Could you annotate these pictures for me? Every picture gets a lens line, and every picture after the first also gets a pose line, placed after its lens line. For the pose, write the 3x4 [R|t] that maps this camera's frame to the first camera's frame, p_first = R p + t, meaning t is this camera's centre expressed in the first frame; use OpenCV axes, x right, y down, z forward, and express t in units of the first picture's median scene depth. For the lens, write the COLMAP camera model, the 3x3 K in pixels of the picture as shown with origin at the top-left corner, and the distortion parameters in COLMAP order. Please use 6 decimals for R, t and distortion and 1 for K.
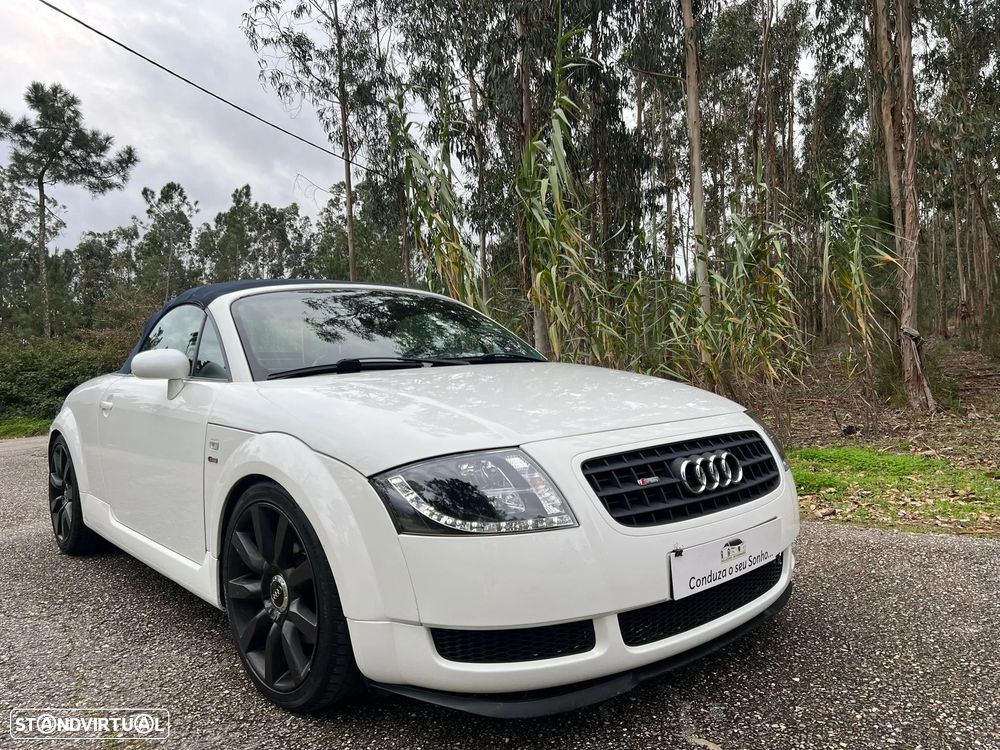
lens RADIAL K [[764.4, 0, 504.2], [0, 764.4, 366.2], [0, 0, 1]] dist [0.041603, -0.043381]
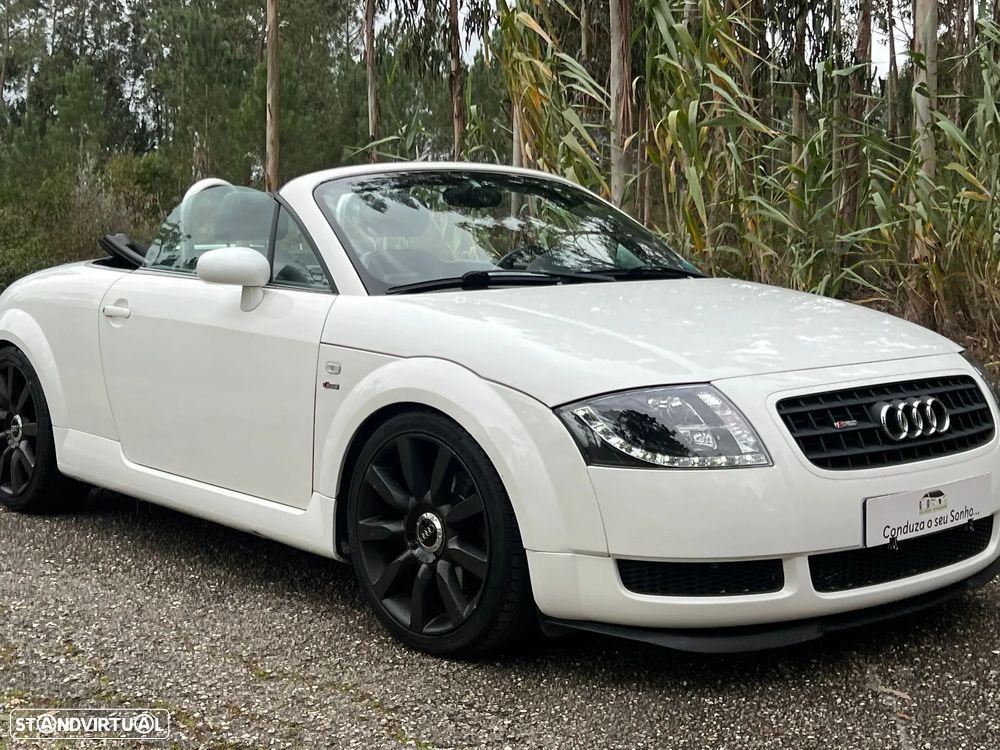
lens RADIAL K [[1526.8, 0, 495.9], [0, 1526.8, 358.8], [0, 0, 1]] dist [0.084308, 0.000000]
pose [[0.999225, 0.037777, -0.011019, -0.194343], [-0.036806, 0.996283, 0.077887, -0.052762], [0.013920, -0.077421, 0.996901, -0.763227]]
